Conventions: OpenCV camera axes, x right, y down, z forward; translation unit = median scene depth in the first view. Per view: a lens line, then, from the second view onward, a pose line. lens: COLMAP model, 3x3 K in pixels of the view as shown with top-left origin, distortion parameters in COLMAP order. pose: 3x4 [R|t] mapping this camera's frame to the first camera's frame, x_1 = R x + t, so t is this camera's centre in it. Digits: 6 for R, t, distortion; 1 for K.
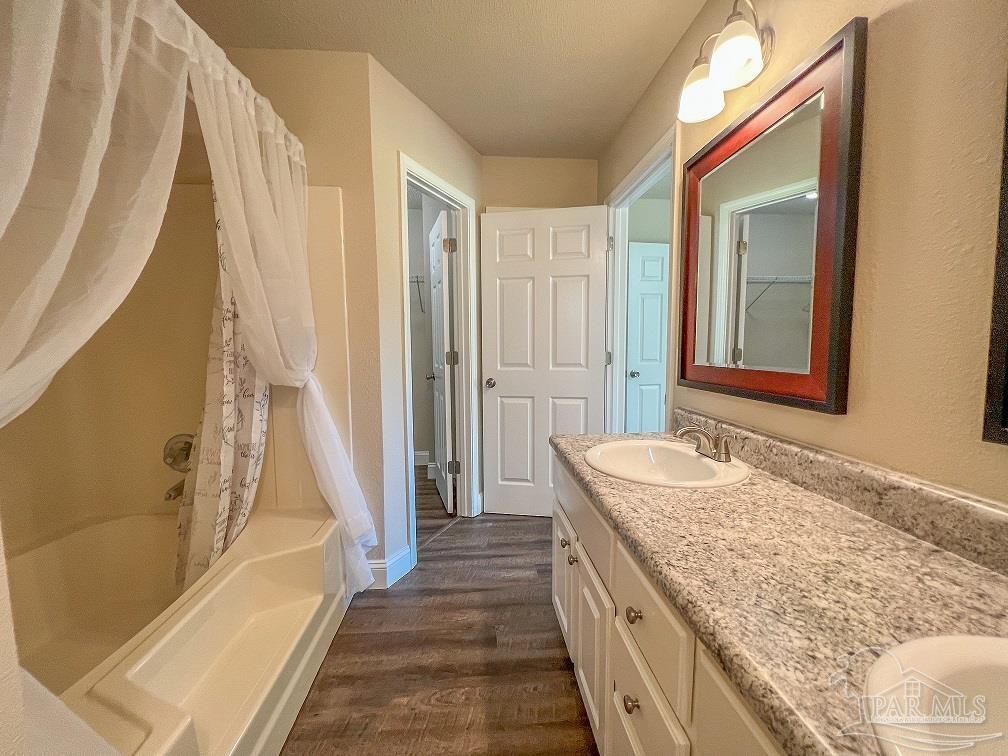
lens RADIAL K [[404.1, 0, 501.5], [0, 404.1, 376.8], [0, 0, 1]] dist [0.005161, -0.004085]
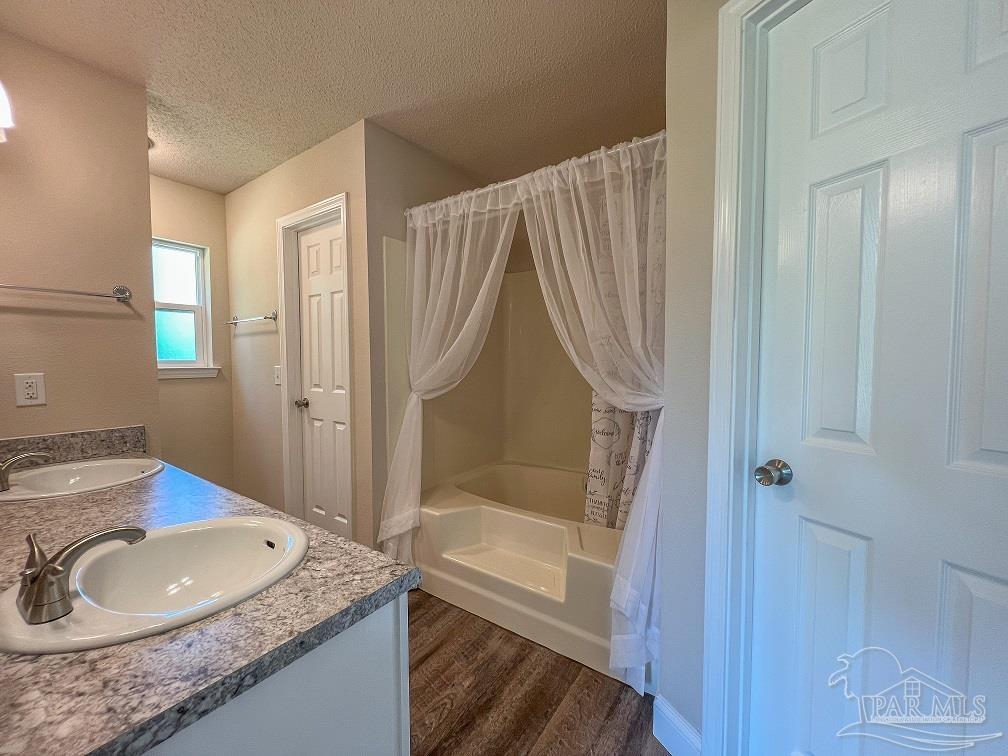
lens RADIAL K [[404.1, 0, 504.2], [0, 404.1, 379.1], [0, 0, 1]] dist [0.005161, -0.004085]
pose [[-0.629278, 0.047407, -0.775733, 0.752439], [-0.055299, 0.992877, 0.105536, -0.235948], [0.775210, 0.109309, -0.622174, 2.418912]]
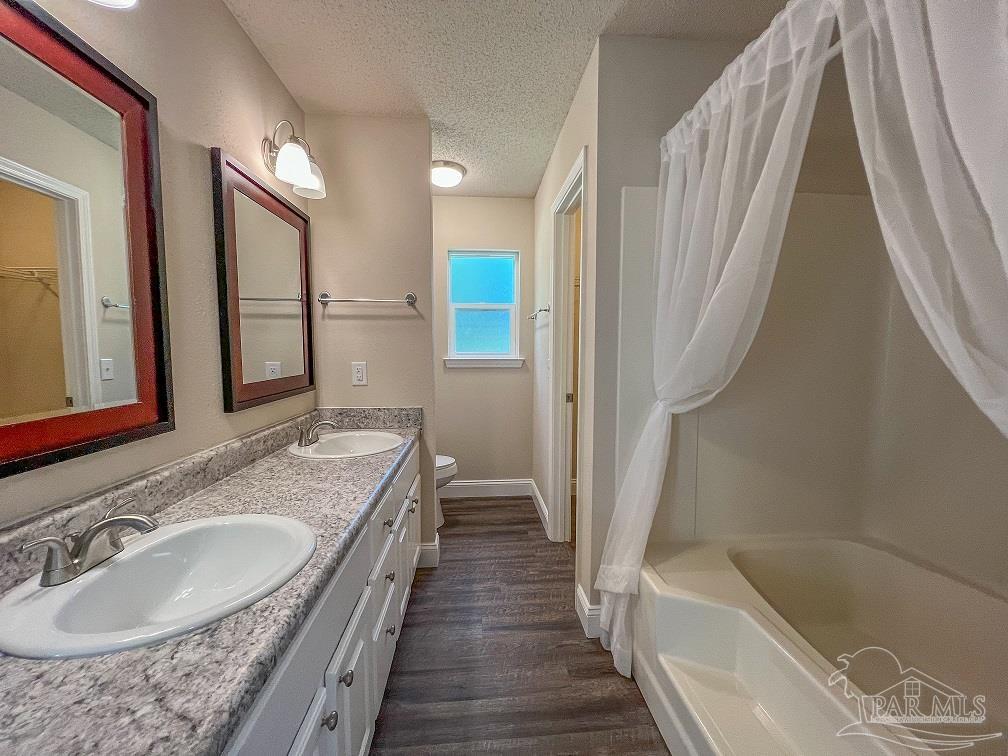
lens RADIAL K [[404.1, 0, 501.7], [0, 404.1, 378.0], [0, 0, 1]] dist [0.005161, -0.004085]
pose [[-0.999973, 0.007256, 0.000651, -0.131510], [0.007272, 0.988814, 0.148977, -0.225743], [0.000437, 0.148978, -0.988840, 2.167775]]
